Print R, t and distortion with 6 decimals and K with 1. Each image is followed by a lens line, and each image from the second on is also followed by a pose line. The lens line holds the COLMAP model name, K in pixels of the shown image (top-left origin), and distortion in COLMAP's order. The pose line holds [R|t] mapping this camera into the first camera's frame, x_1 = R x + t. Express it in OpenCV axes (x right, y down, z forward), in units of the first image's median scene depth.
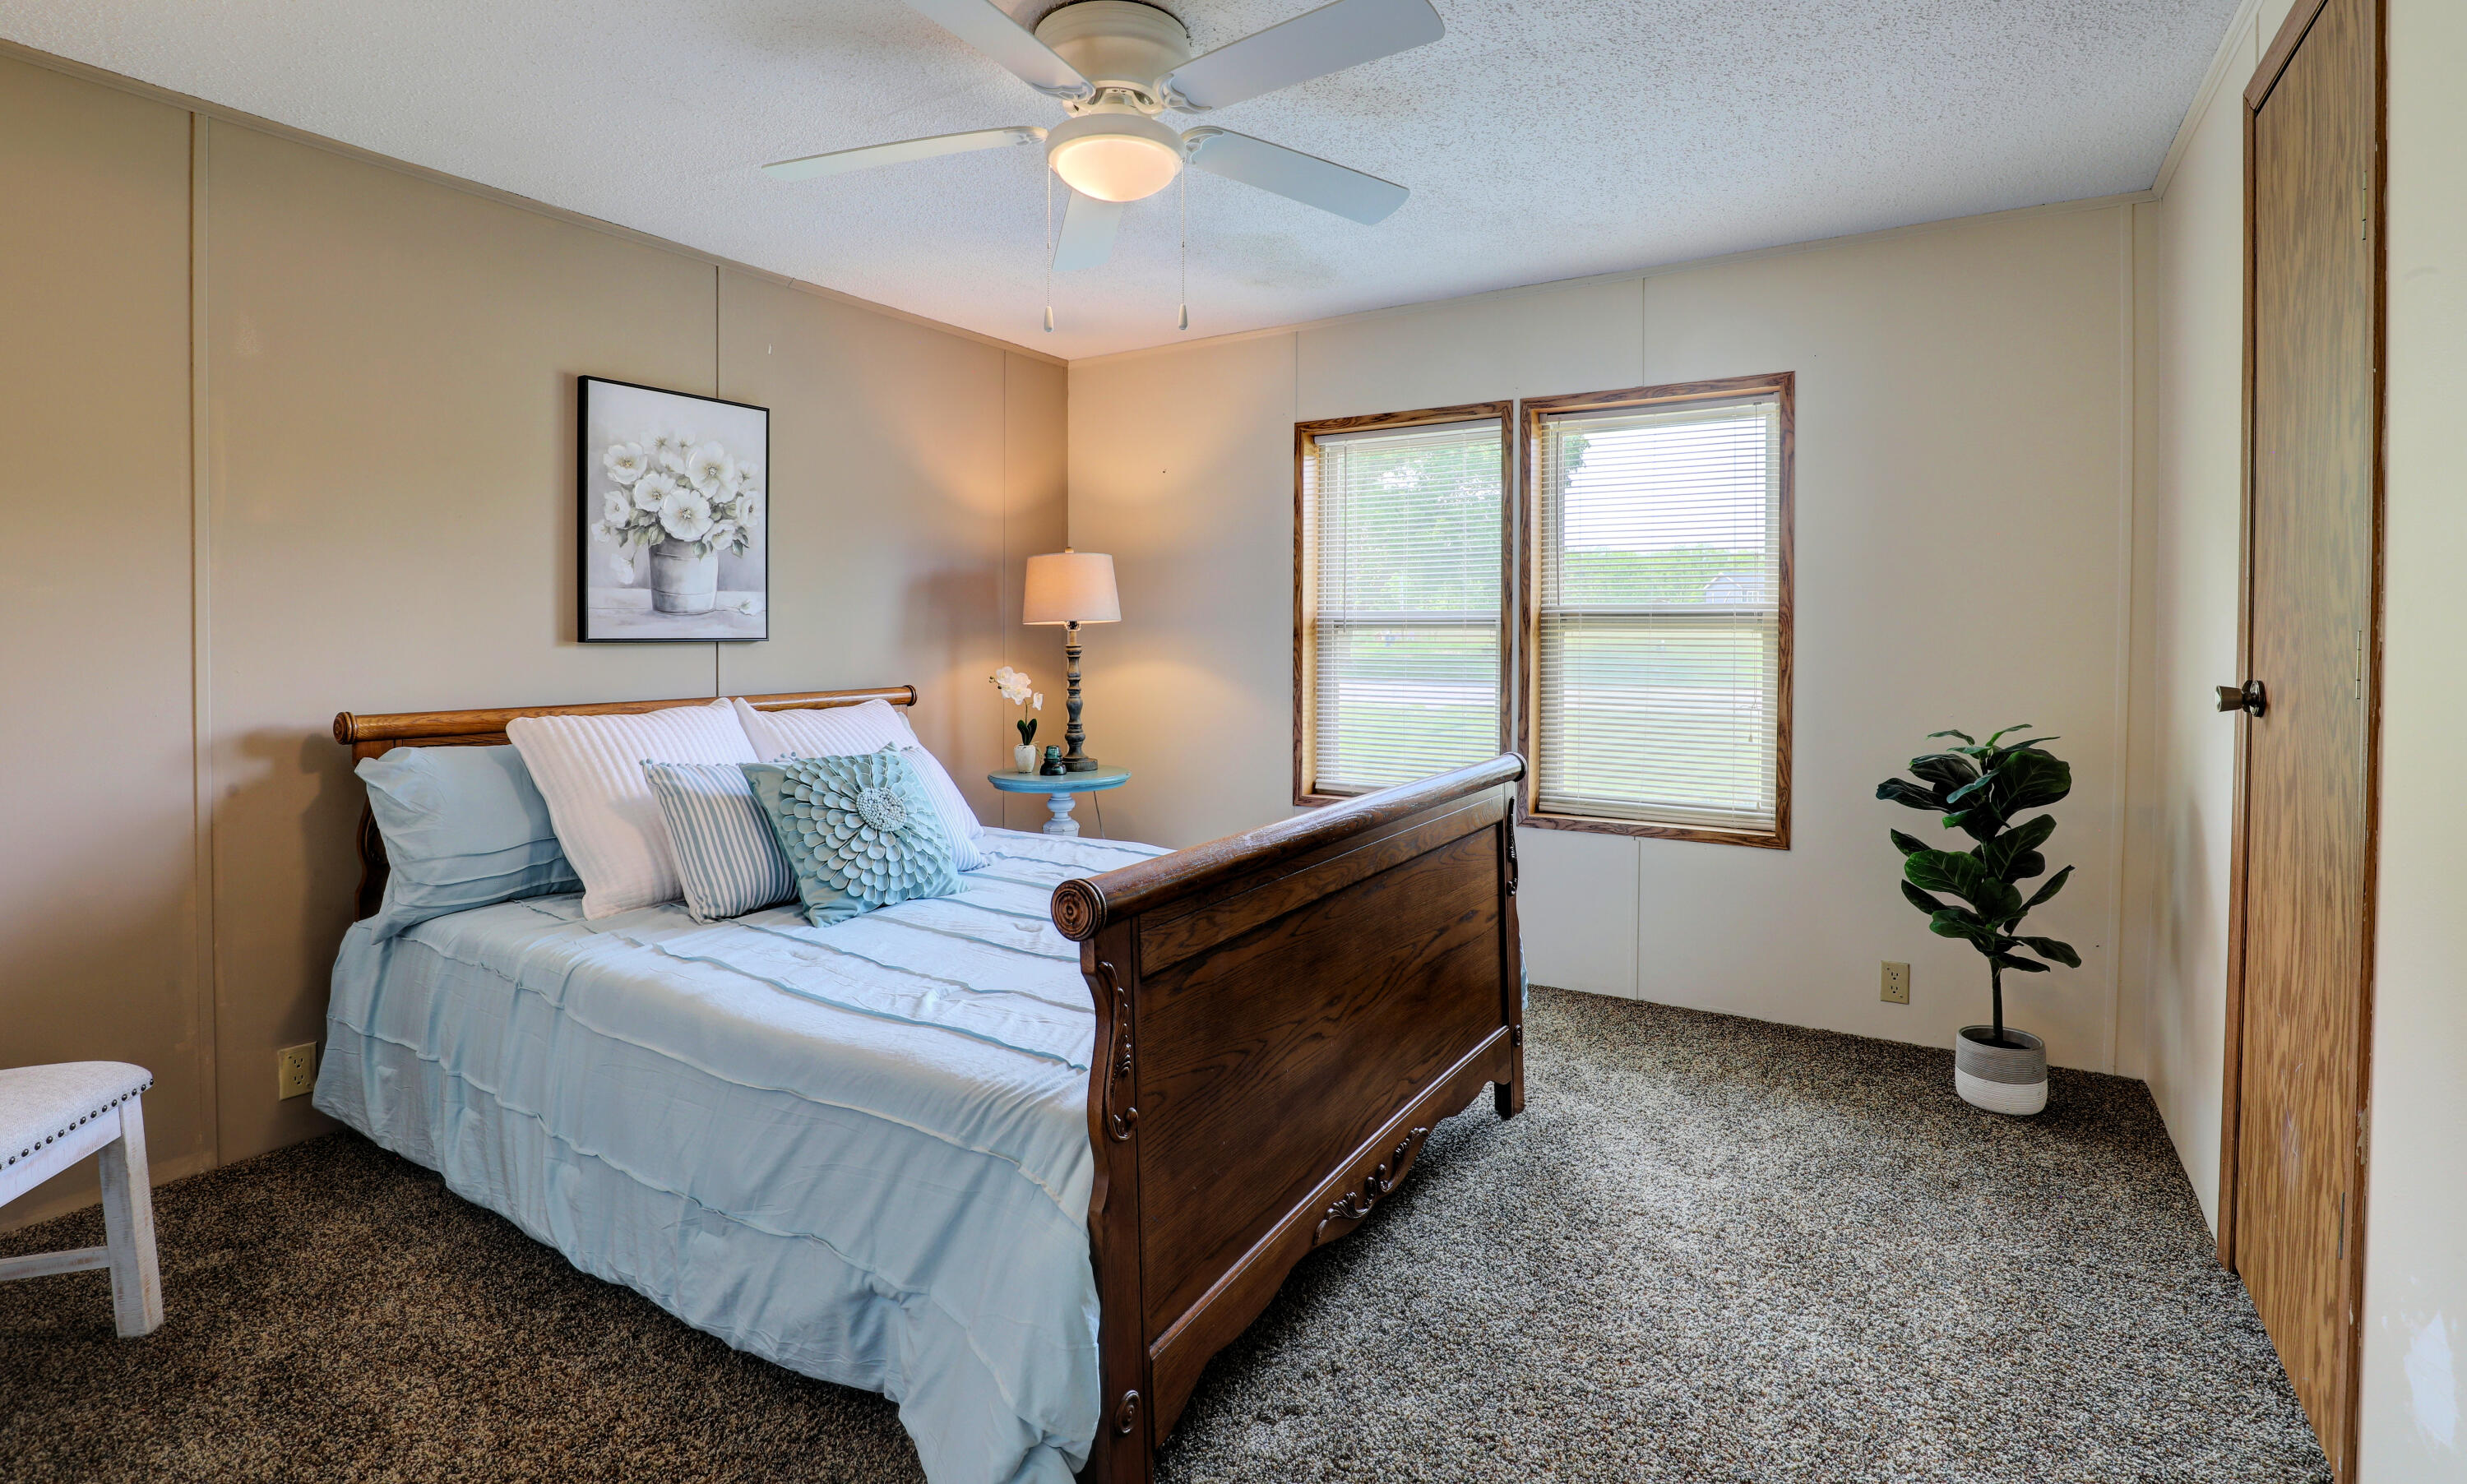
lens RADIAL K [[1140.3, 0, 1238.3], [0, 1140.3, 652.4], [0, 0, 1]] dist [-0.030787, 0.007106]
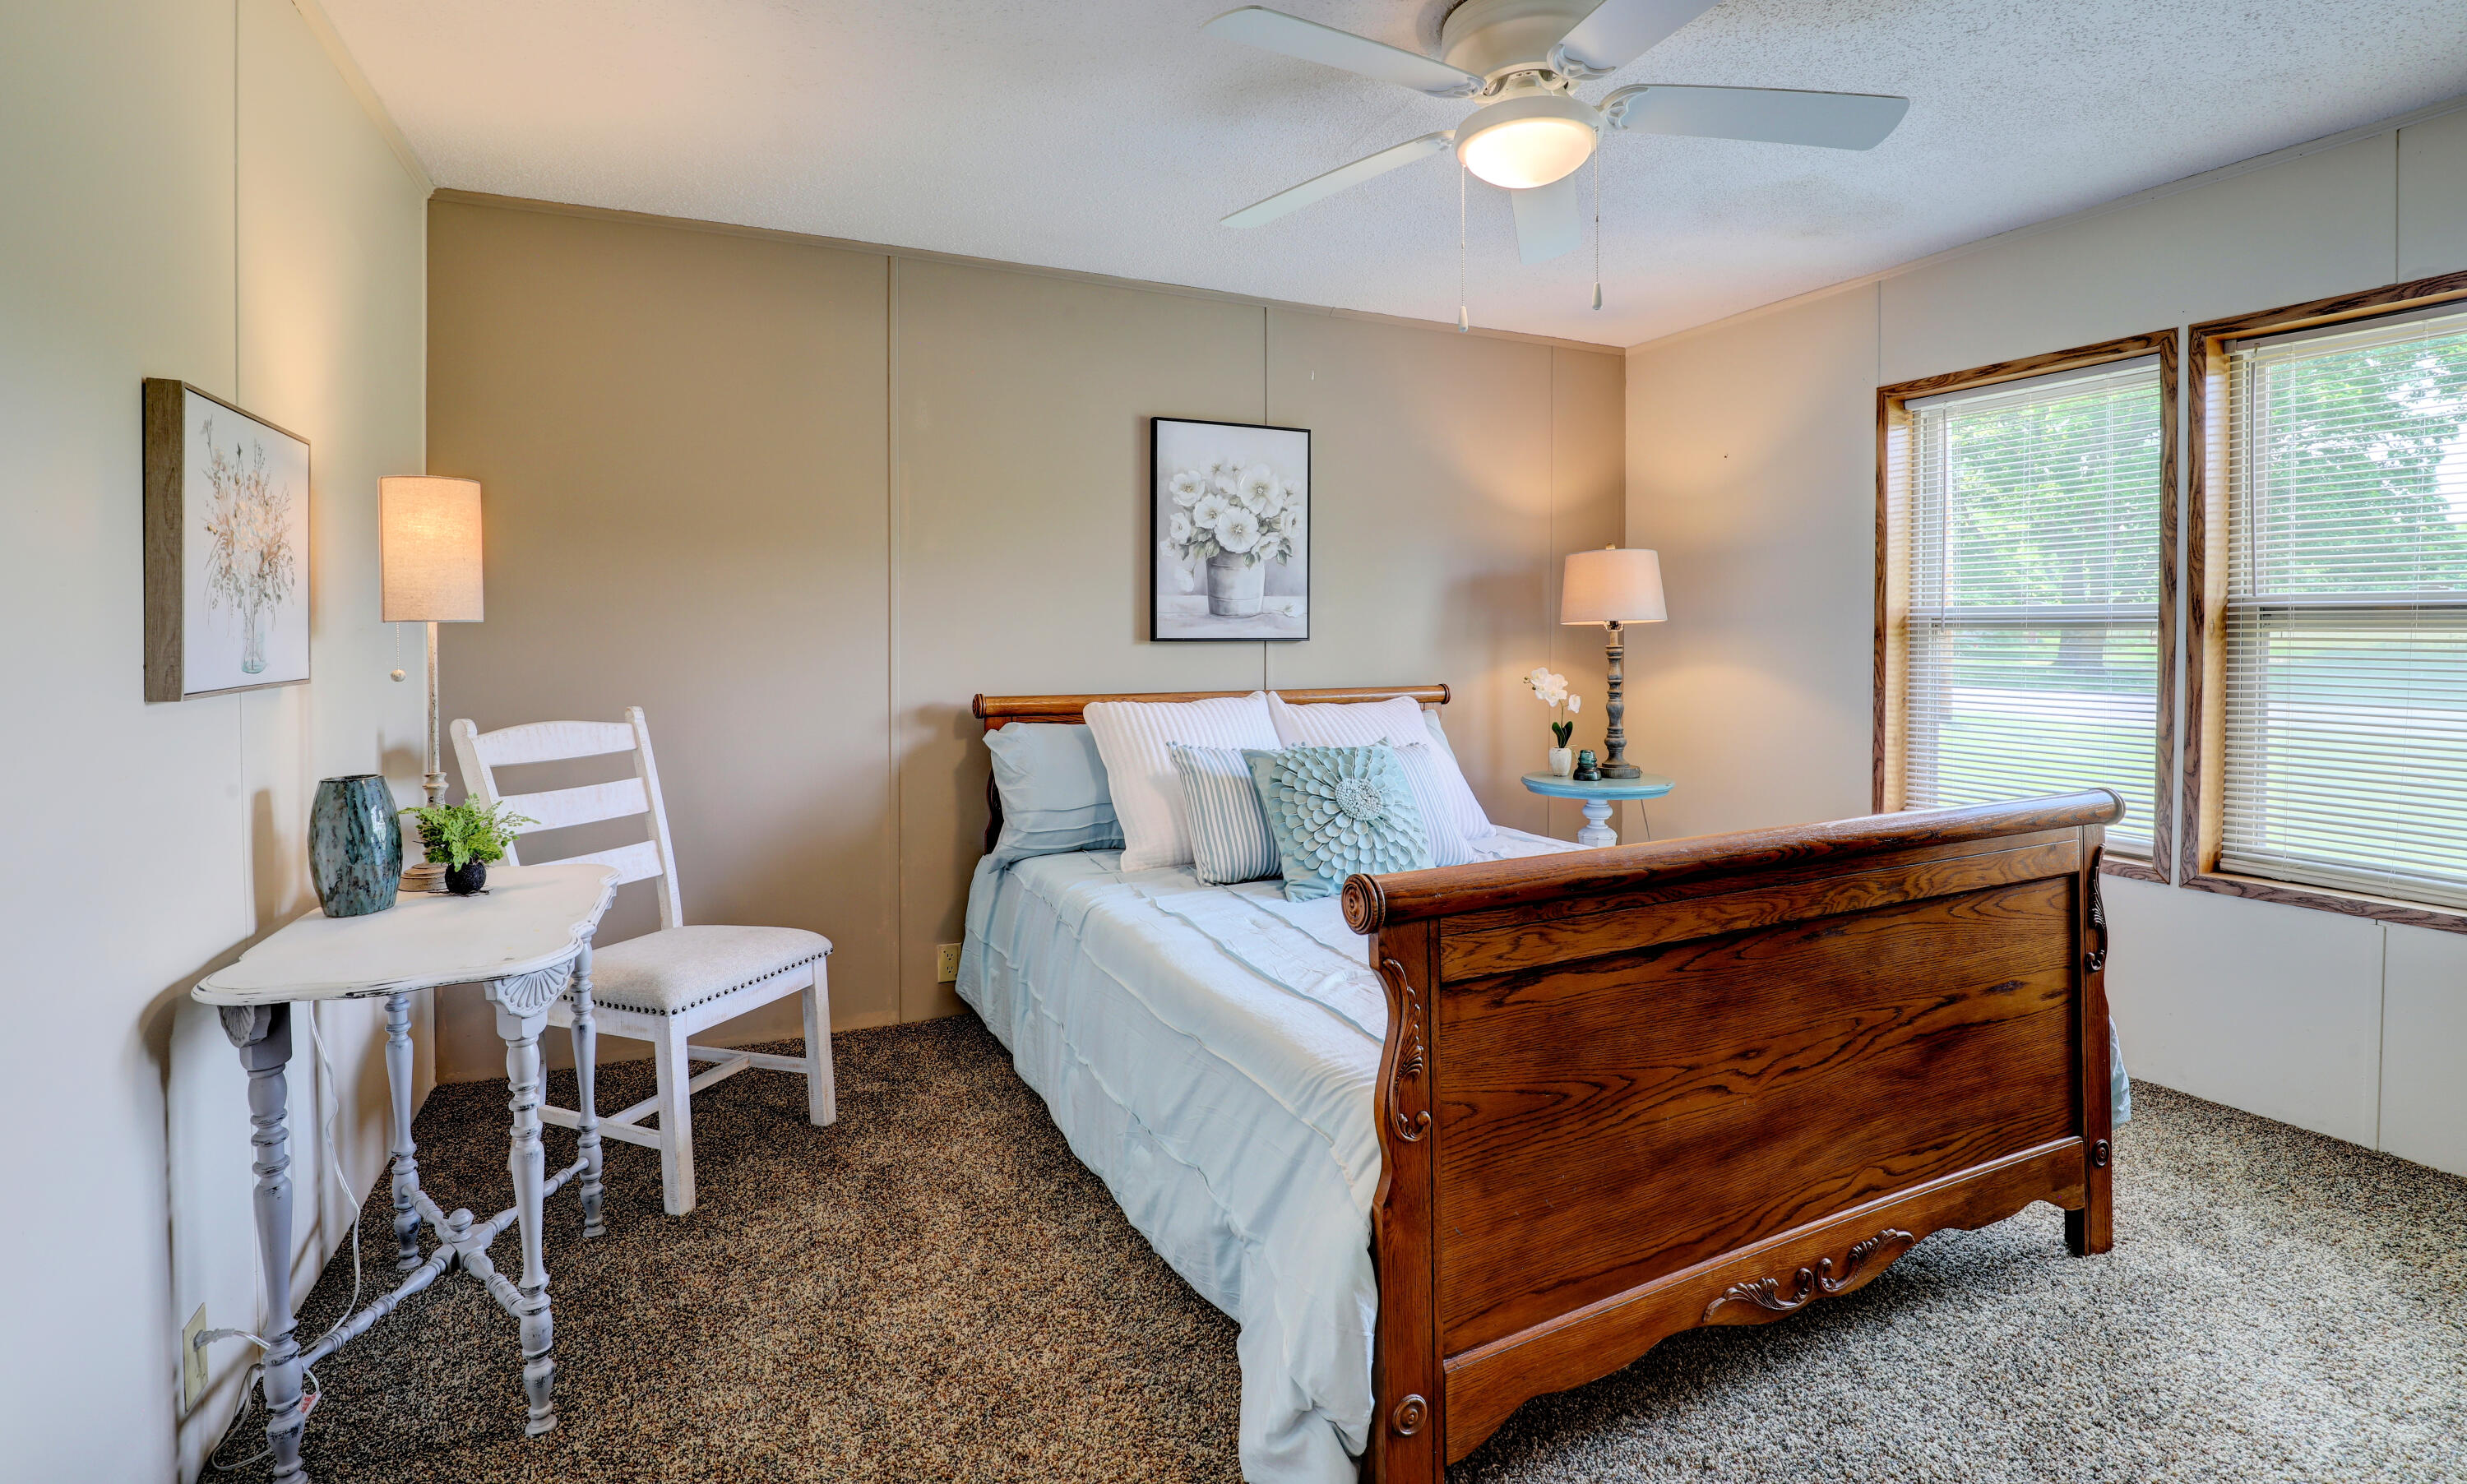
lens RADIAL K [[1140.3, 0, 1238.3], [0, 1140.3, 652.4], [0, 0, 1]] dist [-0.030787, 0.007106]
pose [[0.842600, 0.007895, -0.538482, 0.161798], [-0.008329, 0.999964, 0.001628, -0.000033], [0.538475, 0.003113, 0.842636, 0.040977]]
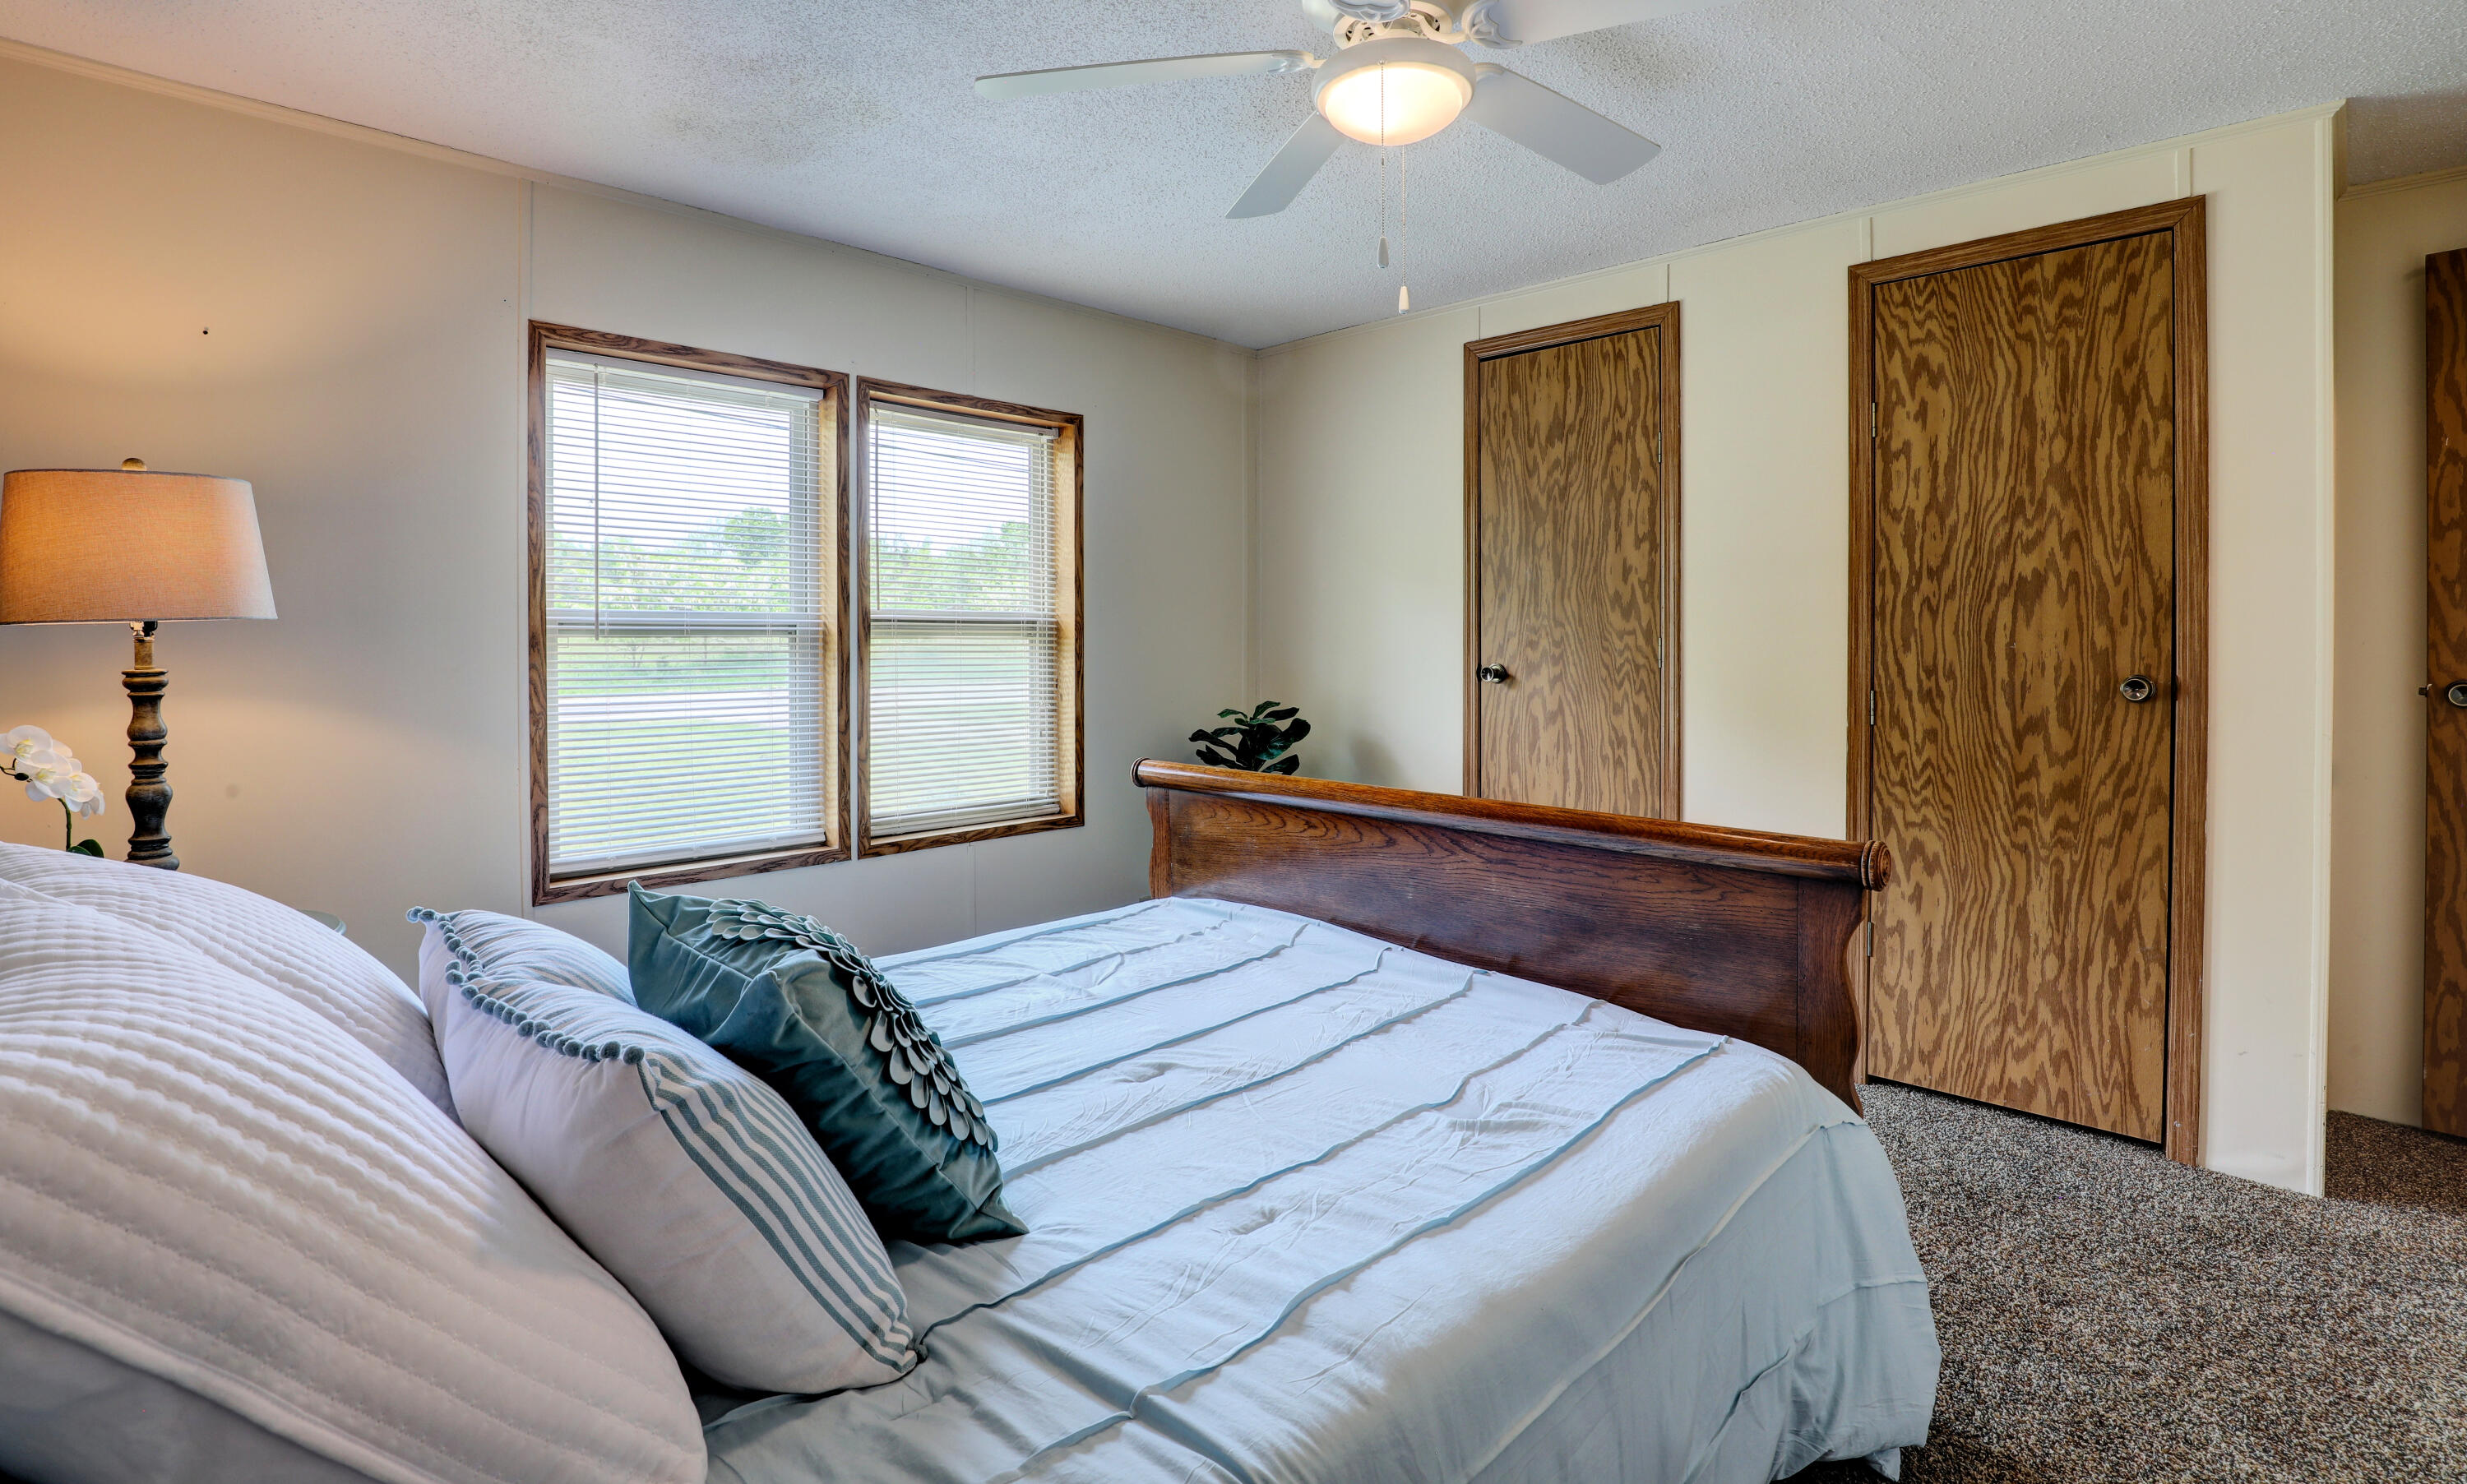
lens RADIAL K [[1140.3, 0, 1238.3], [0, 1140.3, 652.4], [0, 0, 1]] dist [-0.030787, 0.007106]
pose [[0.207829, -0.018377, 0.977993, -0.777538], [0.018144, 0.999724, 0.014929, -0.021469], [-0.977997, 0.014642, 0.208105, 0.737453]]
